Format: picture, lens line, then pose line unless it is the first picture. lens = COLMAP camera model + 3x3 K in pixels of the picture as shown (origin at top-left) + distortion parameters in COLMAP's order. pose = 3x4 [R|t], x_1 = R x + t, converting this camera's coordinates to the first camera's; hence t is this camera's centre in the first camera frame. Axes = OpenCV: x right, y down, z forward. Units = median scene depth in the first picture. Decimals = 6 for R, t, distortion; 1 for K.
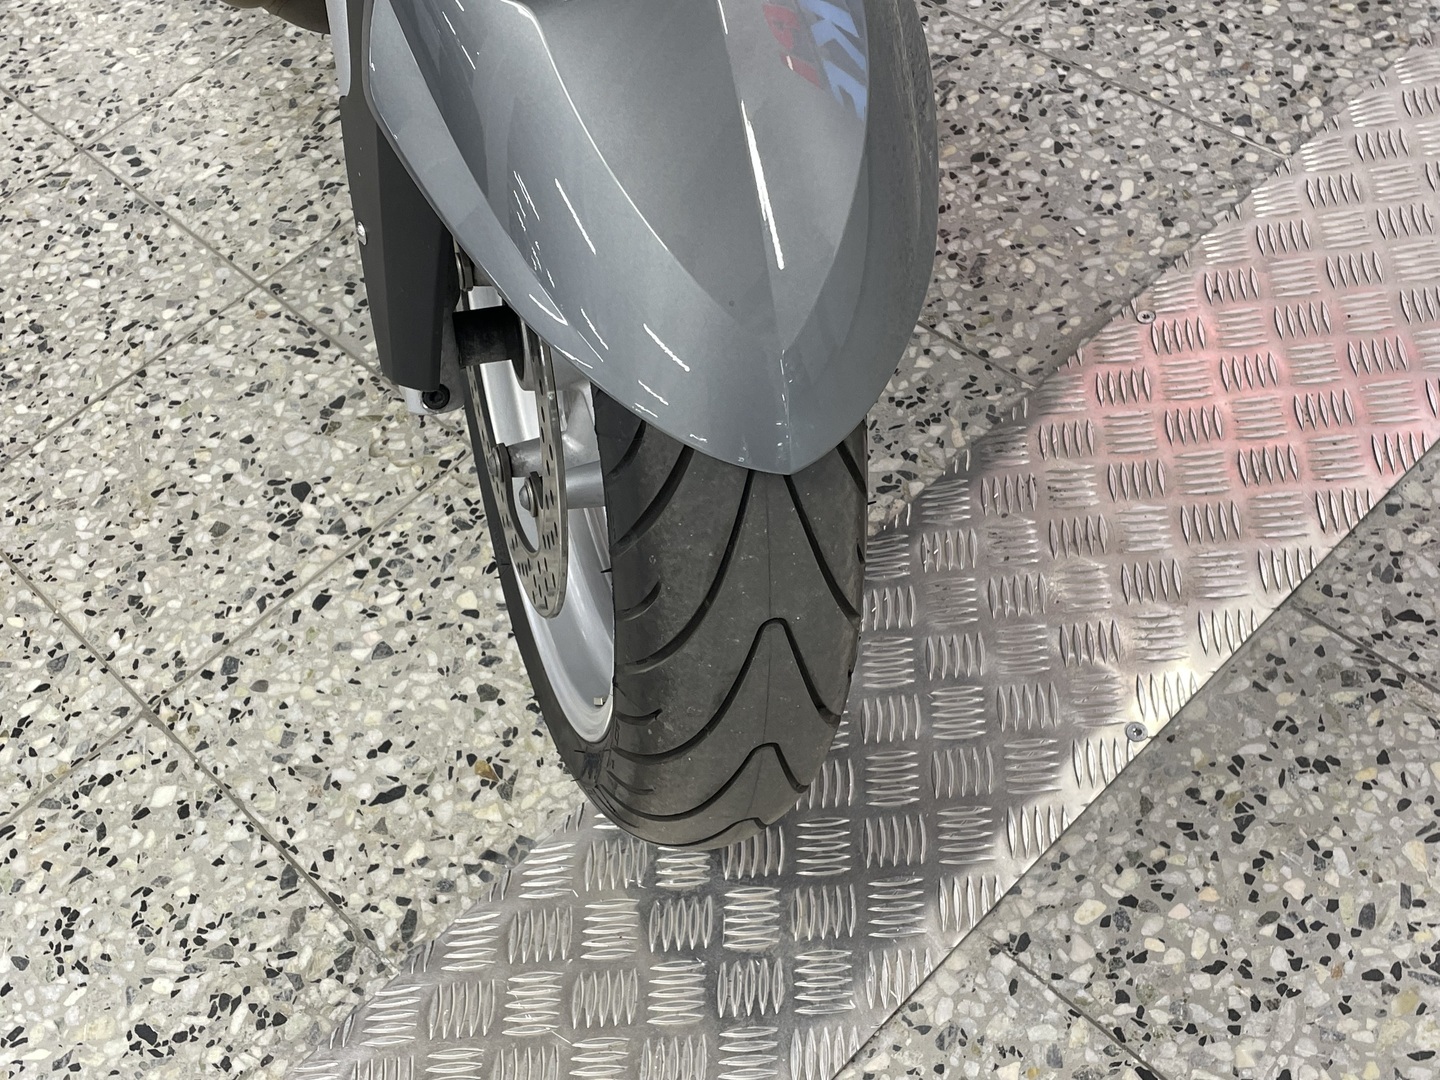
lens RADIAL K [[1734.4, 0, 722.8], [0, 1734.4, 535.0], [0, 0, 1]] dist [0.059321, 0.000000]
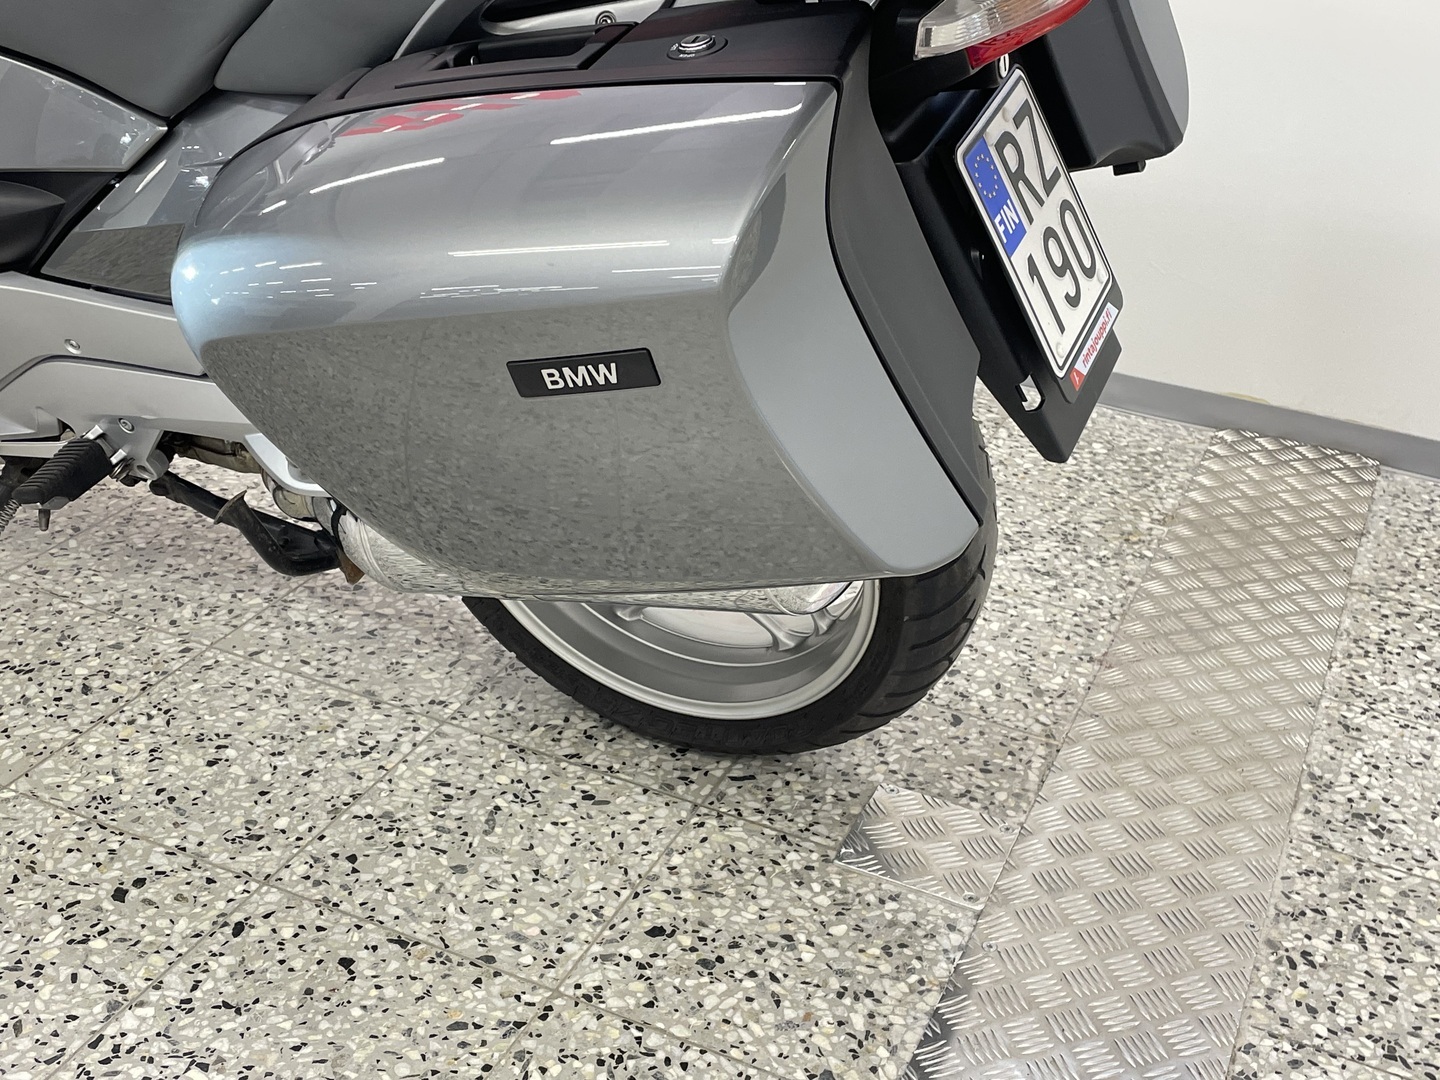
lens RADIAL K [[1734.4, 0, 732.6], [0, 1734.4, 534.0], [0, 0, 1]] dist [0.059321, 0.000000]
pose [[0.898326, 0.036333, 0.437825, -0.196721], [0.154032, 0.907267, -0.391331, -0.126529], [-0.411442, 0.418982, 0.809425, 0.062416]]
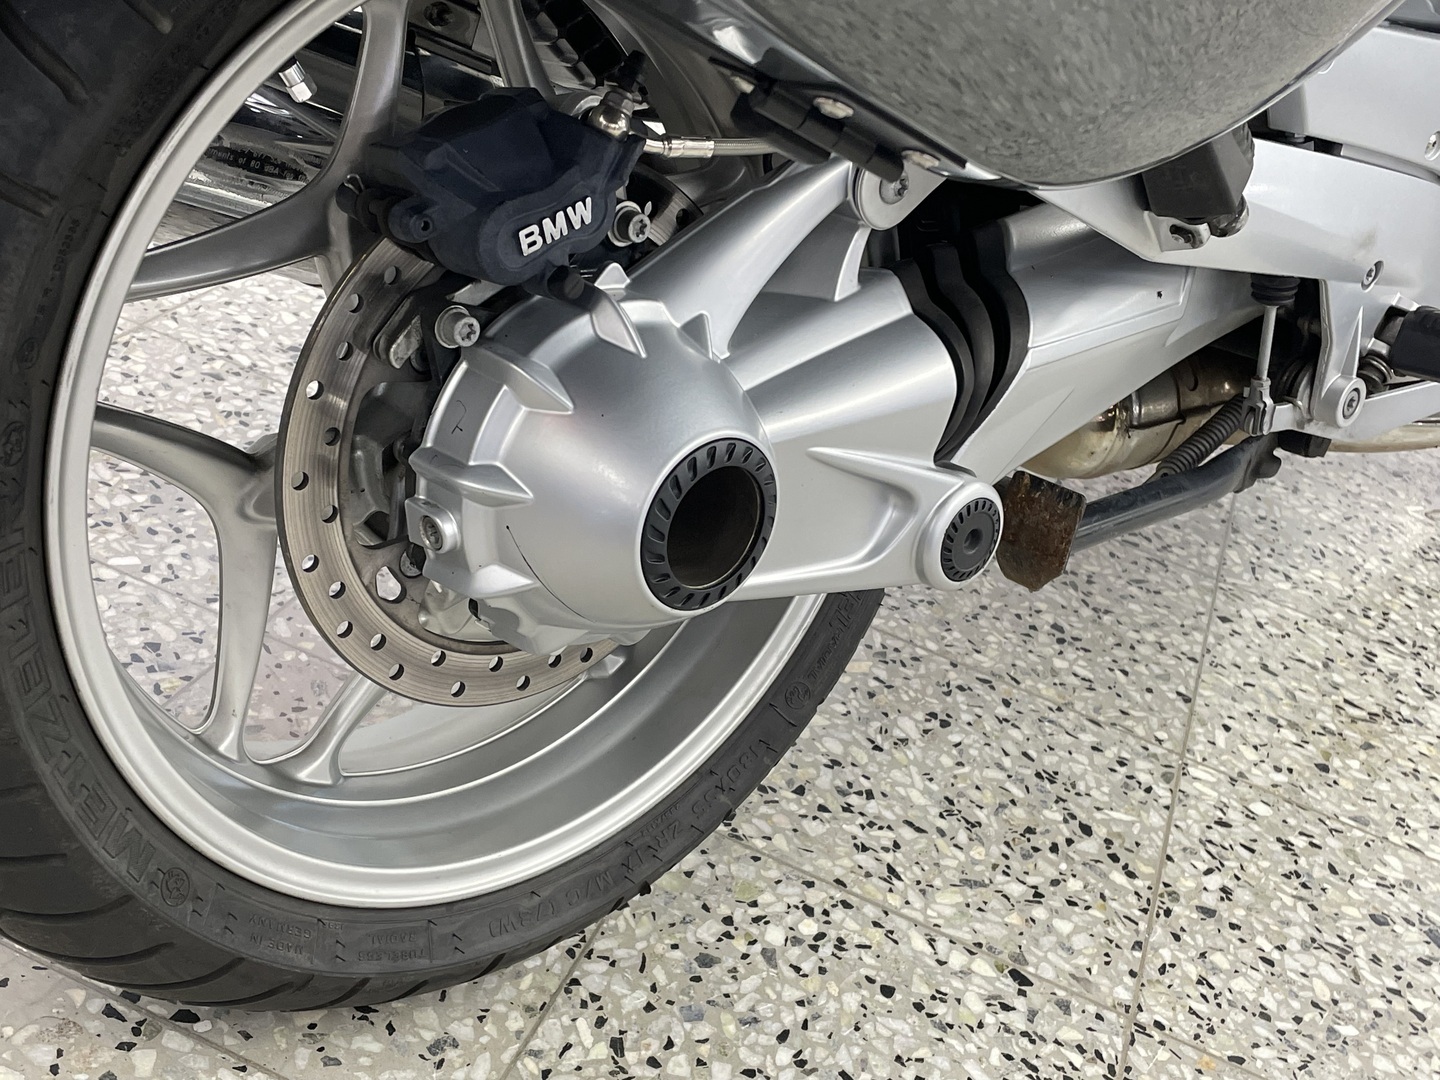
lens RADIAL K [[1734.4, 0, 710.4], [0, 1734.4, 548.9], [0, 0, 1]] dist [0.059321, 0.000000]
pose [[-0.456417, -0.416781, 0.786115, -0.792648], [0.577261, 0.533624, 0.618073, -1.094945], [-0.677091, 0.735893, -0.002963, 1.257608]]
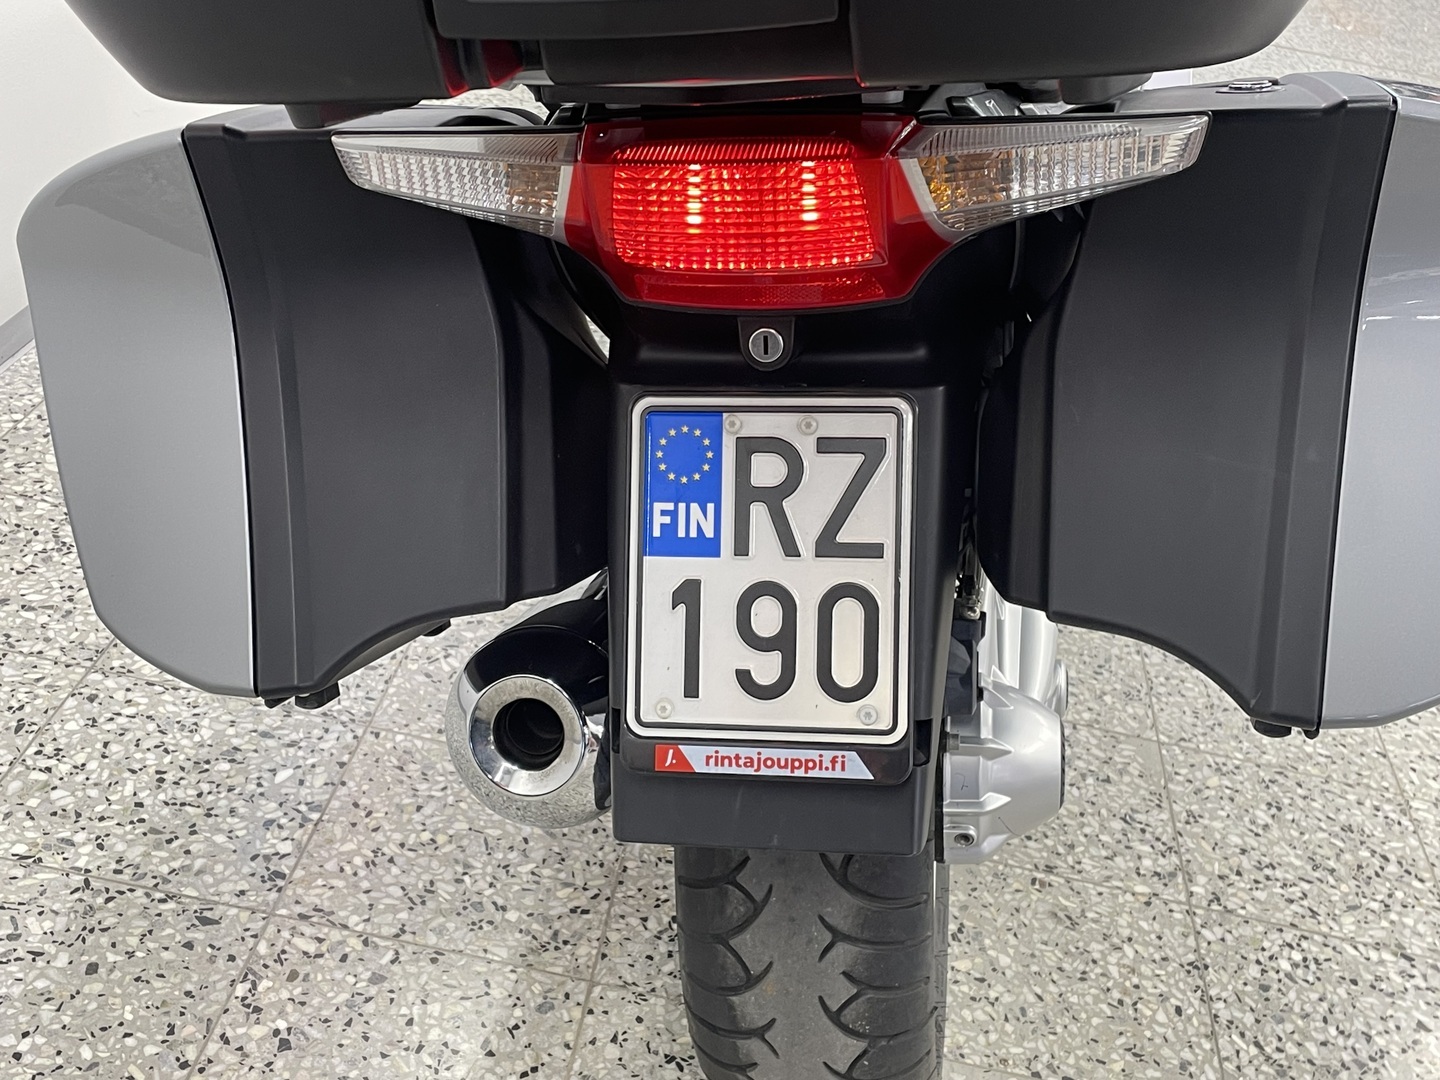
lens RADIAL K [[1734.4, 0, 739.5], [0, 1734.4, 559.3], [0, 0, 1]] dist [0.059321, 0.000000]
pose [[-0.652616, -0.346298, 0.673921, -0.805132], [0.540392, 0.410722, 0.734360, -1.793250], [-0.531101, 0.843437, -0.080907, 1.412825]]
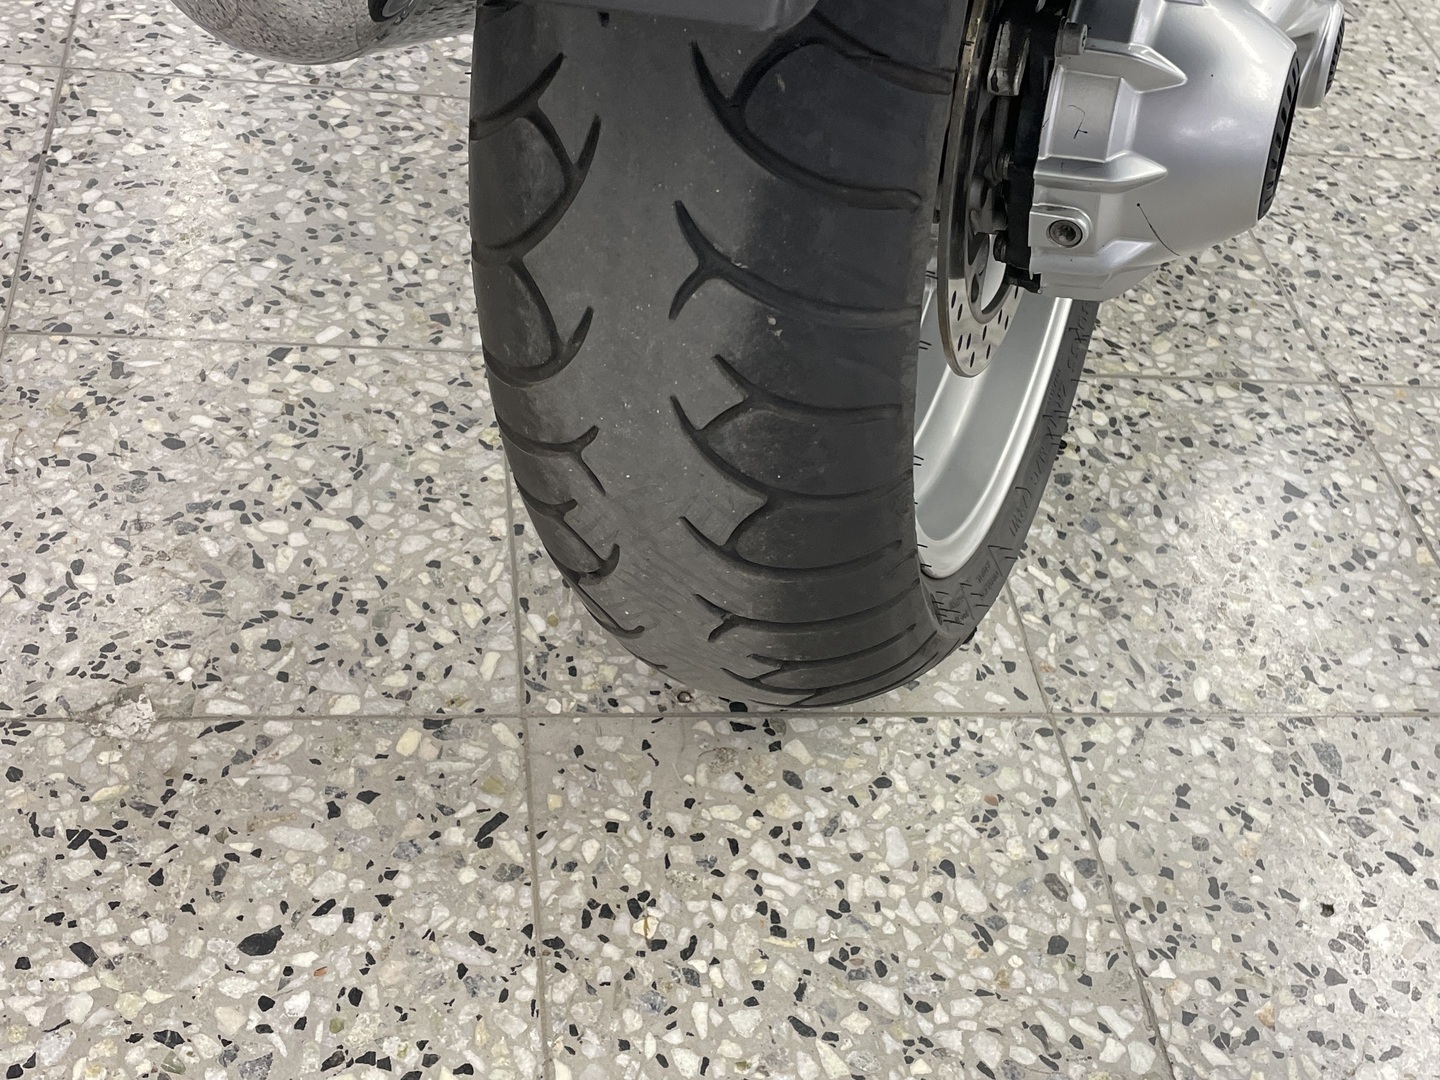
lens RADIAL K [[1734.4, 0, 708.1], [0, 1734.4, 541.0], [0, 0, 1]] dist [0.059321, 0.000000]
pose [[-0.807413, -0.393525, 0.439571, -0.555764], [0.446036, 0.080531, 0.891384, -1.351006], [-0.386181, 0.915780, 0.110505, 1.373220]]
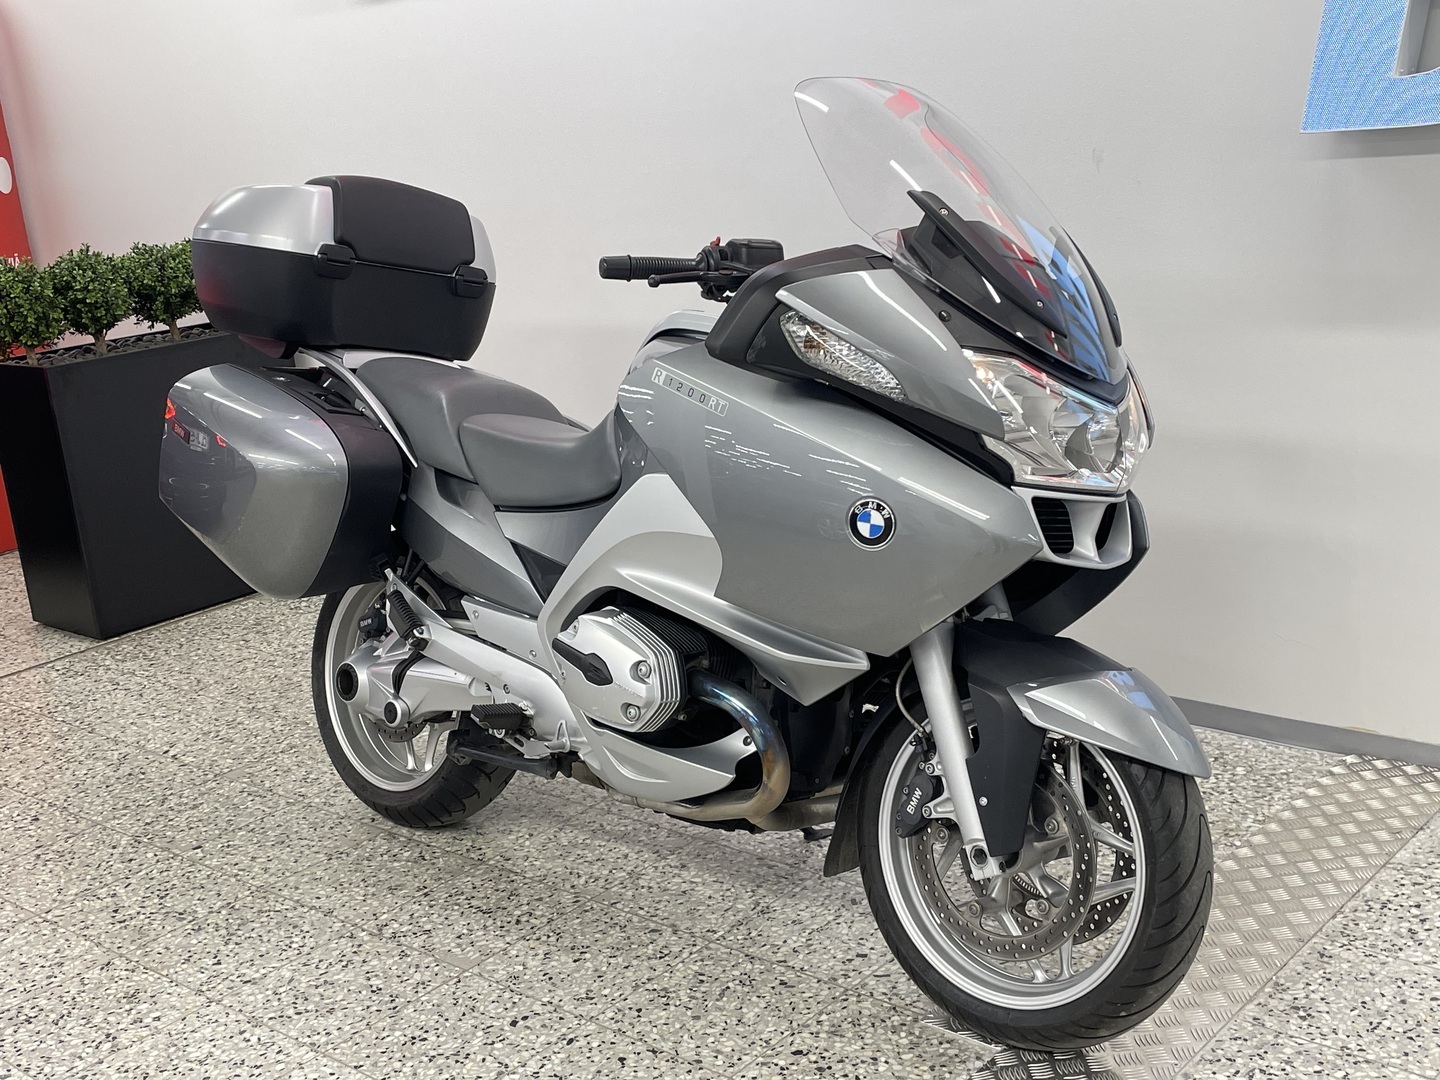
lens RADIAL K [[1734.4, 0, 726.2], [0, 1734.4, 549.7], [0, 0, 1]] dist [0.059321, 0.000000]
pose [[0.993075, 0.053603, 0.104540, -0.055948], [0.019602, 0.801768, -0.597314, 0.326189], [-0.115835, 0.595227, 0.795165, -0.686954]]
